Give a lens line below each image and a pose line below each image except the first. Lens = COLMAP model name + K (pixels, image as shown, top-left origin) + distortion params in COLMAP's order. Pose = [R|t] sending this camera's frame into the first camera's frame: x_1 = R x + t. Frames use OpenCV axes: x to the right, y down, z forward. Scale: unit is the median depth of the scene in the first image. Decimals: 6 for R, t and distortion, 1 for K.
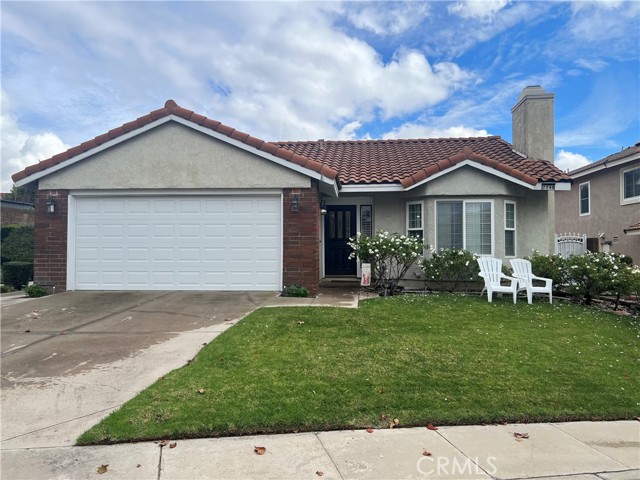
lens RADIAL K [[479.5, 0, 320.0], [0, 479.5, 240.0], [0, 0, 1]] dist [0.032657, -0.001694]
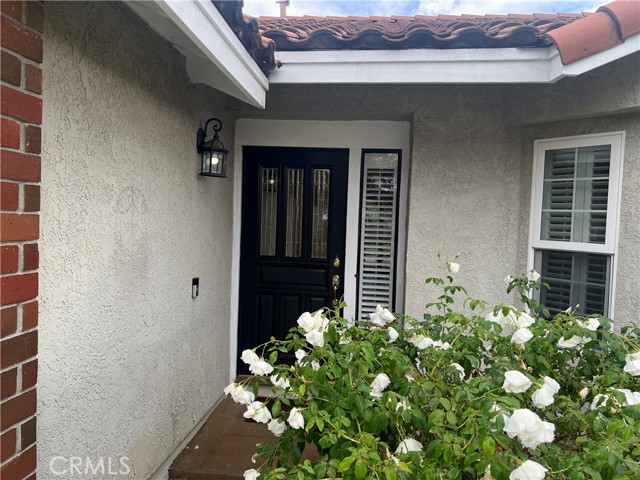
lens RADIAL K [[477.5, 0, 320.0], [0, 477.5, 240.0], [0, 0, 1]] dist [0.006655, -0.007755]
pose [[0.998652, 0.041207, -0.031568, 0.077362], [-0.039084, 0.997109, 0.065162, -0.039731], [0.034162, -0.063840, 0.997375, 0.785501]]
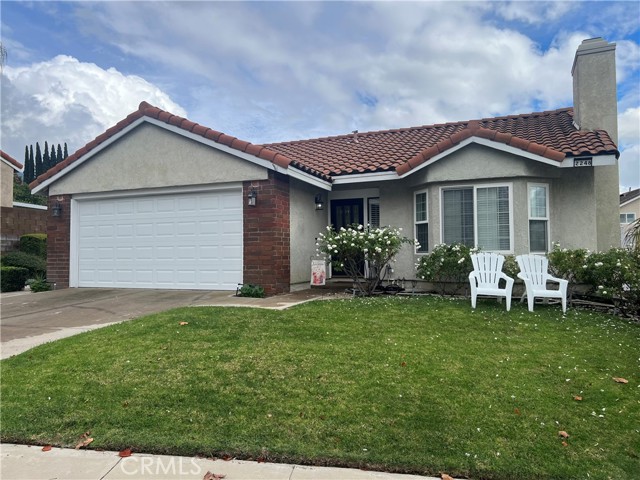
lens RADIAL K [[477.5, 0, 320.0], [0, 477.5, 240.0], [0, 0, 1]] dist [0.006655, -0.007755]
pose [[0.950371, -0.019271, -0.310522, 0.307005], [0.015010, 0.999758, -0.016106, 0.021214], [0.310757, 0.010646, 0.950430, 0.135526]]
